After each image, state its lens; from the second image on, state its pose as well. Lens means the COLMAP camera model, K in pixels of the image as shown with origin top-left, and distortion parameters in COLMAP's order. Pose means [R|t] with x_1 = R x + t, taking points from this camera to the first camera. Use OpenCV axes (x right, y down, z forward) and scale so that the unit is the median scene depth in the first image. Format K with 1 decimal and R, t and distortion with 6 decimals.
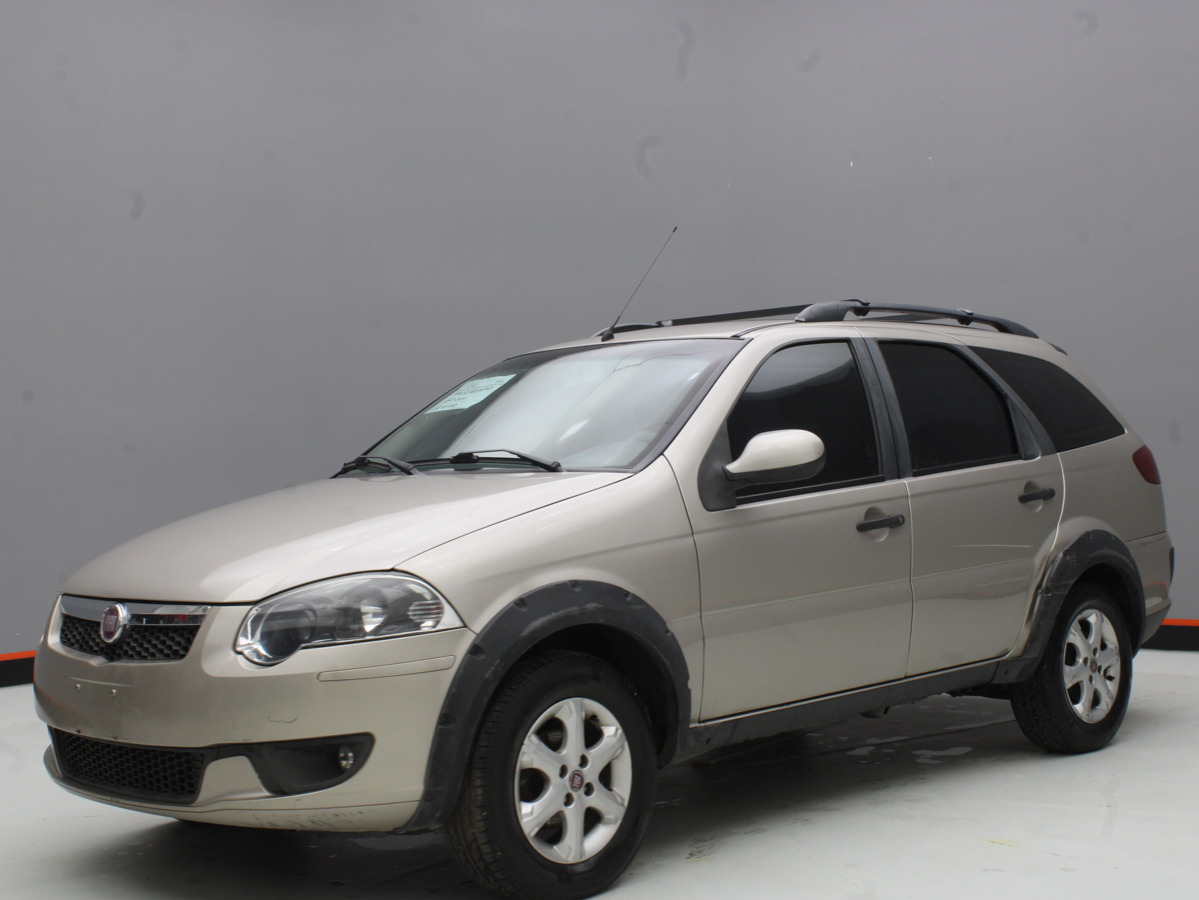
lens RADIAL K [[1691.2, 0, 599.5], [0, 1691.2, 450.0], [0, 0, 1]] dist [-0.077395, 0.073738]
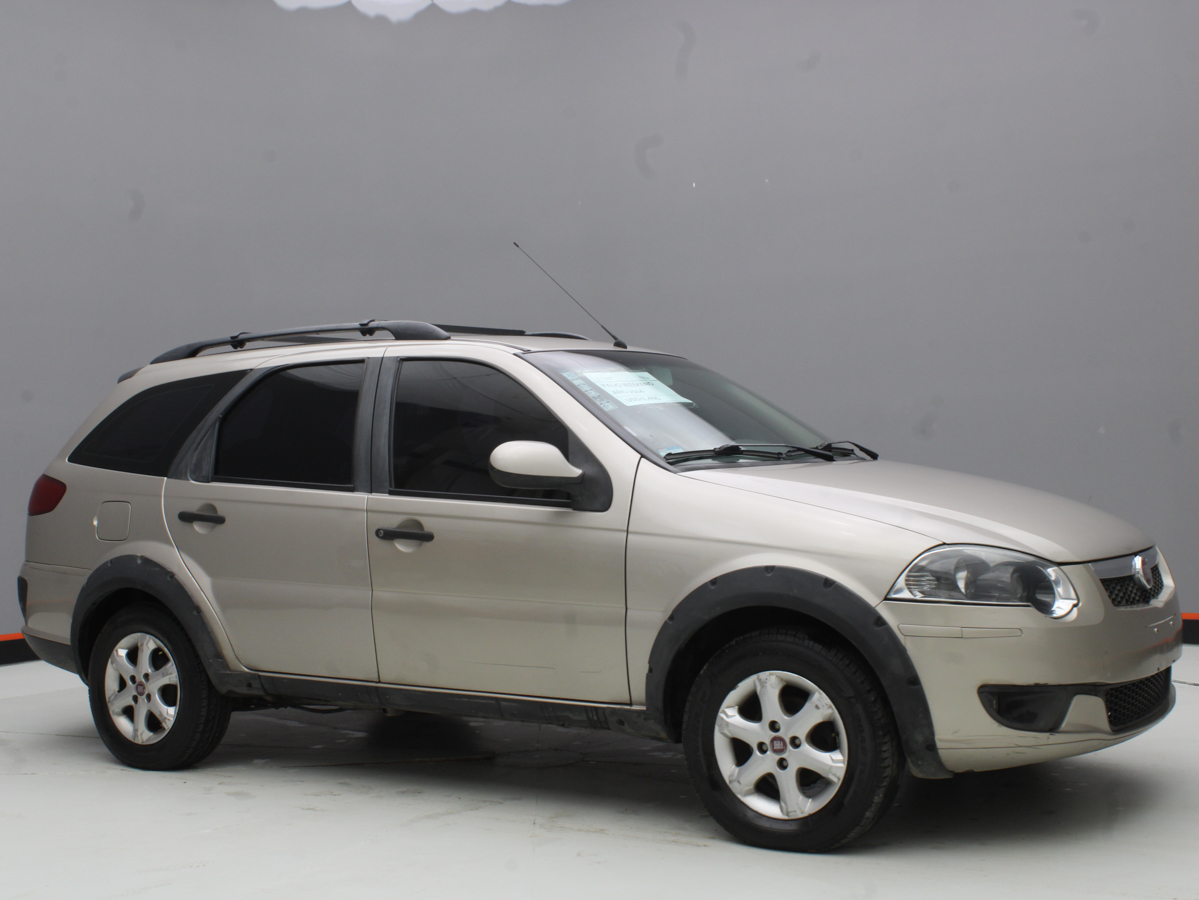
lens RADIAL K [[1615.3, 0, 599.5], [0, 1615.3, 450.0], [0, 0, 1]] dist [-0.079934, 0.072758]
pose [[-0.197887, 0.035076, 0.979597, -1.302818], [0.026902, 0.999177, -0.030343, 0.041321], [-0.979856, 0.020349, -0.198668, 1.580553]]
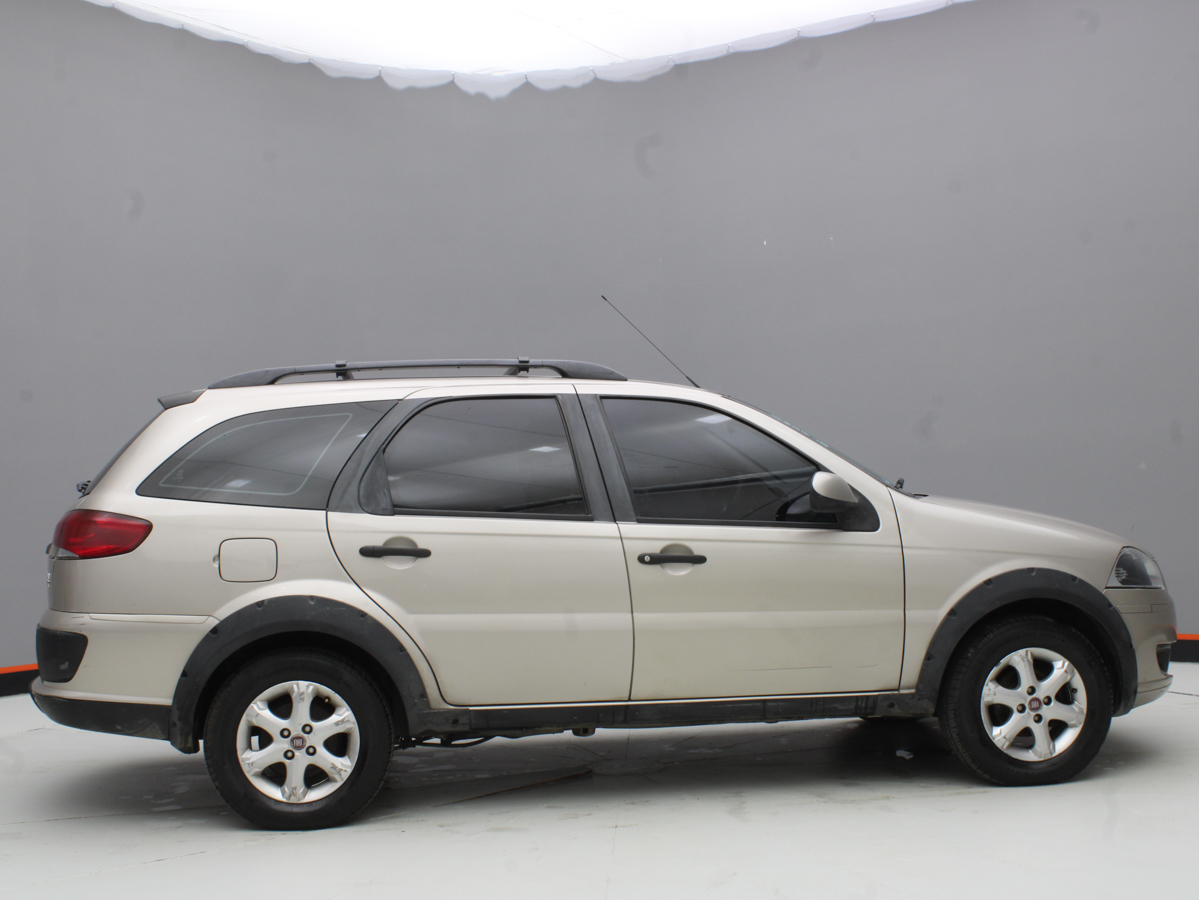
lens RADIAL K [[1439.9, 0, 599.5], [0, 1439.9, 450.0], [0, 0, 1]] dist [-0.090613, 0.002293]
pose [[-0.793214, 0.067593, 0.605180, -0.748106], [0.046067, 0.997633, -0.051045, 0.033090], [-0.607198, -0.012611, -0.794451, 2.451082]]
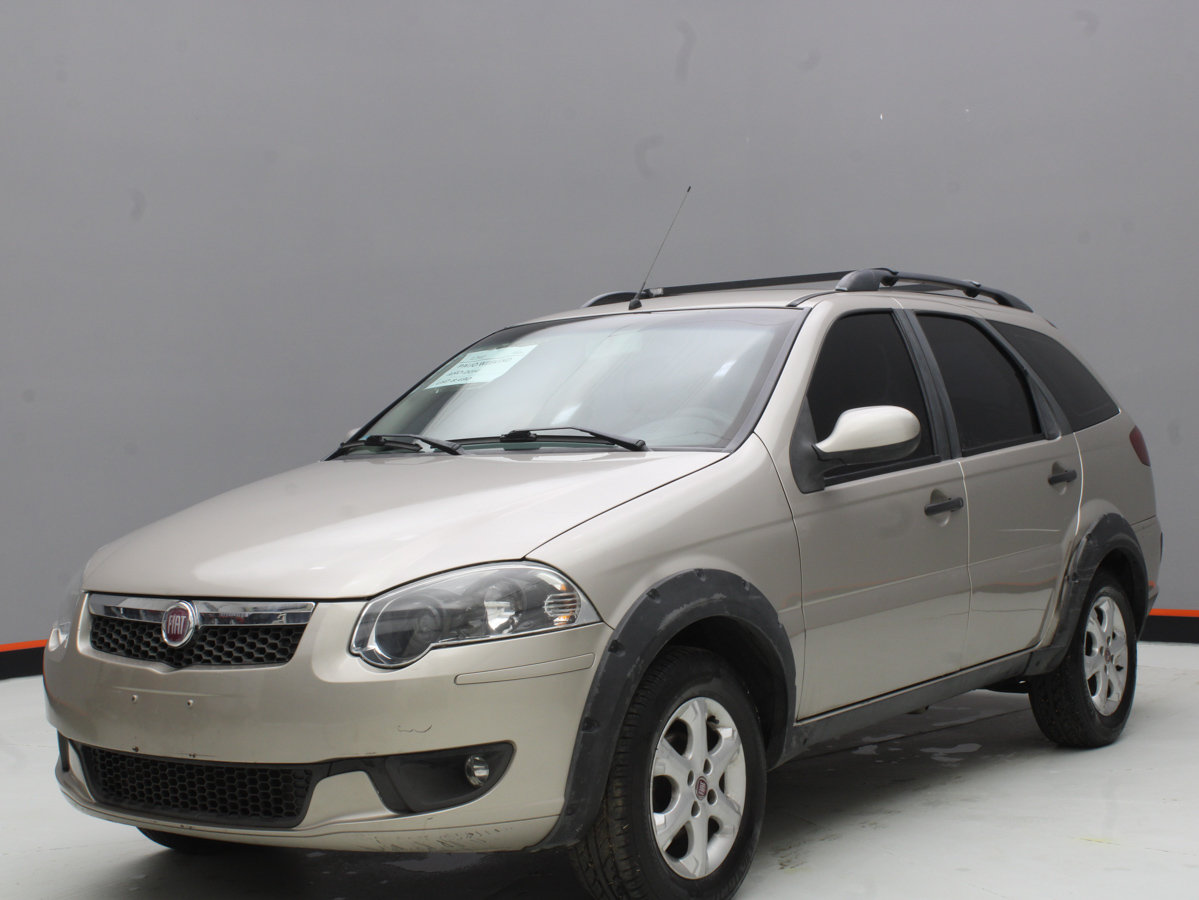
lens RADIAL K [[1834.2, 0, 599.5], [0, 1834.2, 450.0], [0, 0, 1]] dist [-0.053901, -0.004213]
pose [[0.987112, -0.000189, 0.160031, -0.224118], [-0.001216, 0.999962, 0.008679, 0.004026], [-0.160026, -0.008761, 0.987074, 0.028804]]
